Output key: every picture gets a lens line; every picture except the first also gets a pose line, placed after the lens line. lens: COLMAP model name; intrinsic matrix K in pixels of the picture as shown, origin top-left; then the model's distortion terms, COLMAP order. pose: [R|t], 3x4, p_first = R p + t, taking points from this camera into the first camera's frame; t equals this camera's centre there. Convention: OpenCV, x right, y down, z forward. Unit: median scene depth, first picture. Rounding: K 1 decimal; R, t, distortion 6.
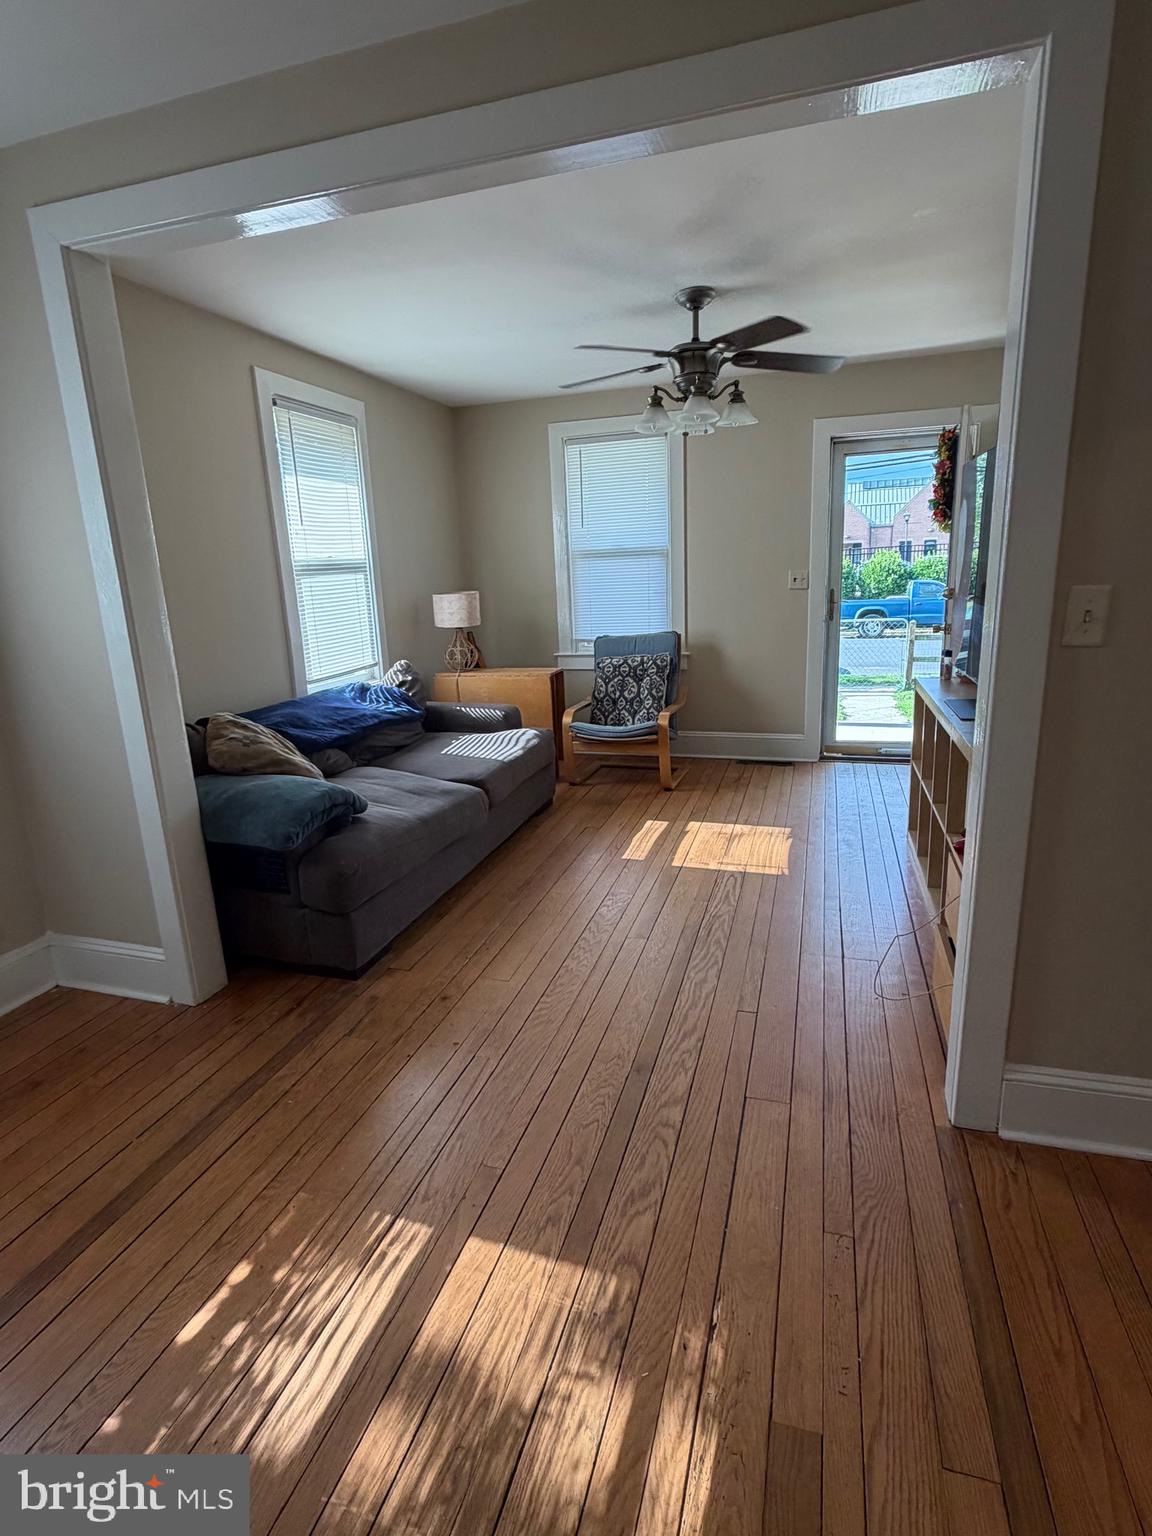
lens RADIAL K [[788.1, 0, 574.6], [0, 788.1, 768.4], [0, 0, 1]] dist [-0.012394, 0.000507]
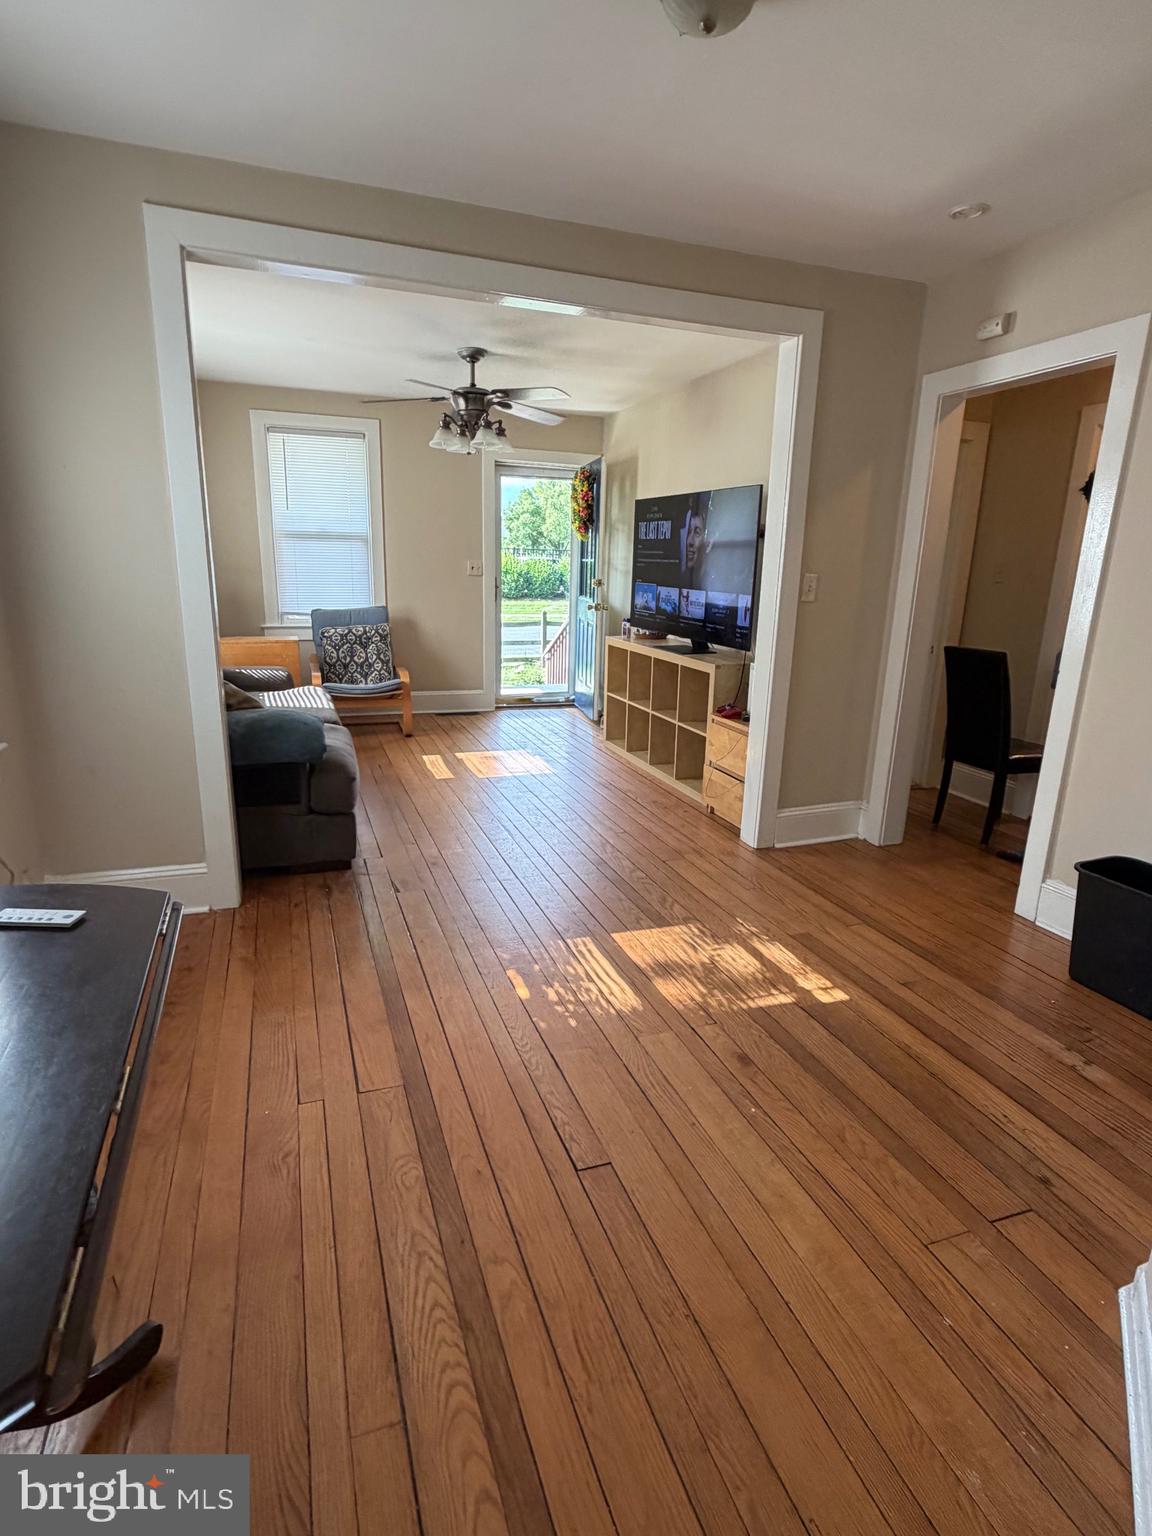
lens RADIAL K [[788.1, 0, 579.8], [0, 788.1, 766.3], [0, 0, 1]] dist [-0.012394, 0.000507]
pose [[0.789895, -0.095977, 0.605686, -0.505492], [0.093618, 0.994973, 0.035572, 0.067313], [-0.606055, 0.028605, 0.794909, -0.148418]]
